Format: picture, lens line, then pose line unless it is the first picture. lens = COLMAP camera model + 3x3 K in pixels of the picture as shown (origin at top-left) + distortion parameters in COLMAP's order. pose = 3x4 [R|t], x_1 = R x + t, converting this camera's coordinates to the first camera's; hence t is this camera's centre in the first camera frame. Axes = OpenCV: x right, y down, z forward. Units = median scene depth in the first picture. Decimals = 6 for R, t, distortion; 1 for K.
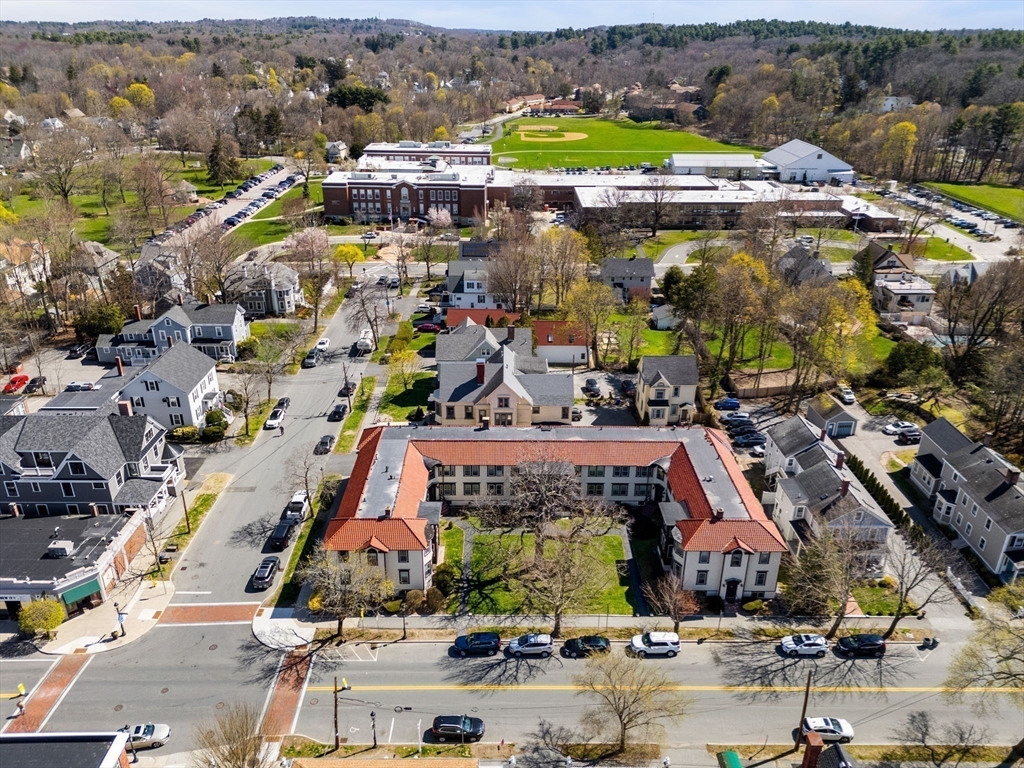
lens RADIAL K [[761.4, 0, 512.0], [0, 761.4, 384.0], [0, 0, 1]] dist [0.033317, -0.002457]
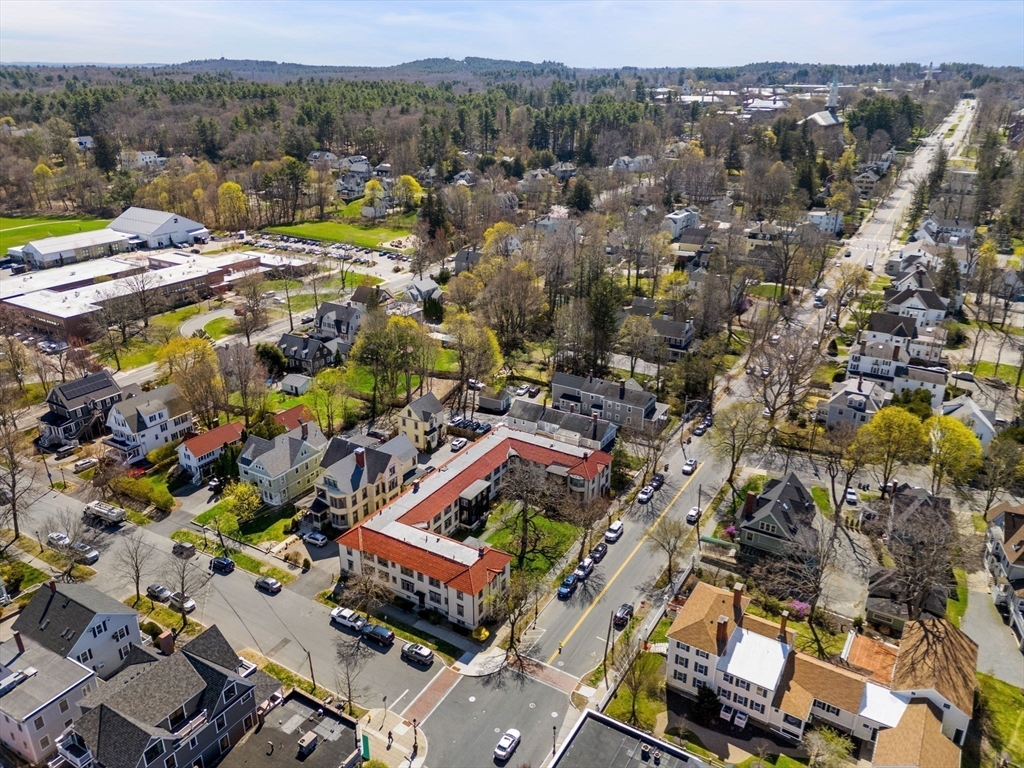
lens RADIAL K [[761.4, 0, 512.0], [0, 761.4, 384.0], [0, 0, 1]] dist [0.033317, -0.002457]
pose [[0.518867, -0.331673, 0.787890, -0.772899], [0.354053, 0.922277, 0.155083, -0.211540], [-0.778090, 0.198488, 0.595969, 0.039597]]
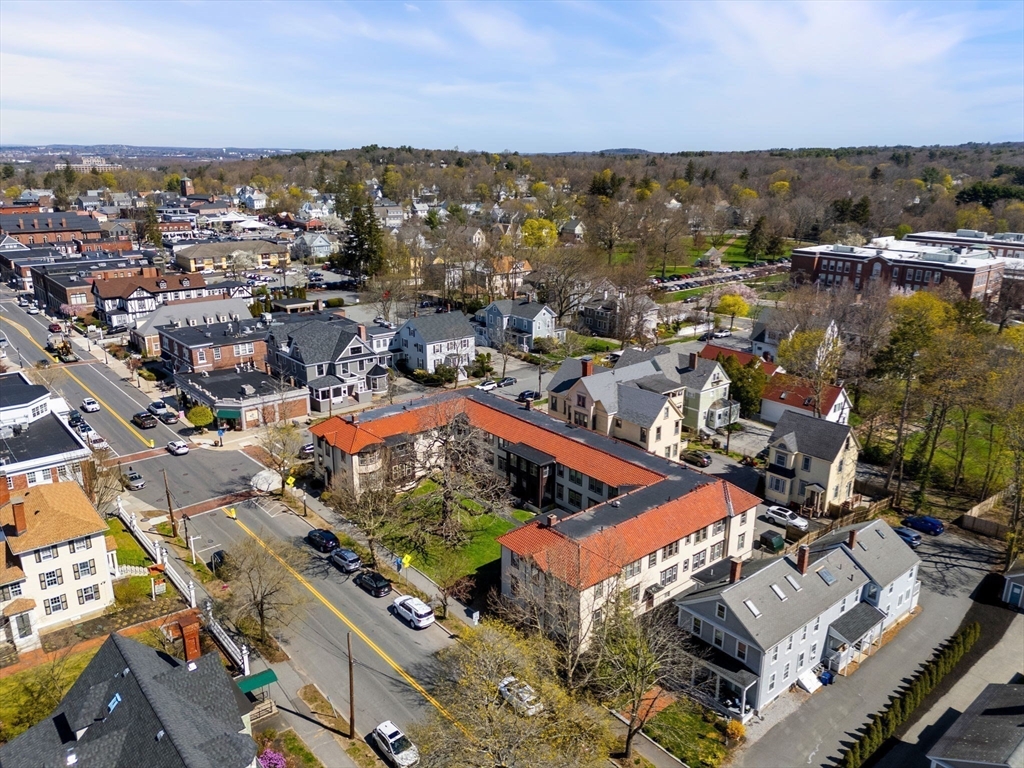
lens RADIAL K [[761.4, 0, 512.0], [0, 761.4, 384.0], [0, 0, 1]] dist [0.033317, -0.002457]
pose [[0.639924, 0.216591, -0.737283, 0.563687], [-0.319518, 0.947580, 0.001044, 0.027115], [0.698860, 0.234907, 0.675583, 0.254976]]
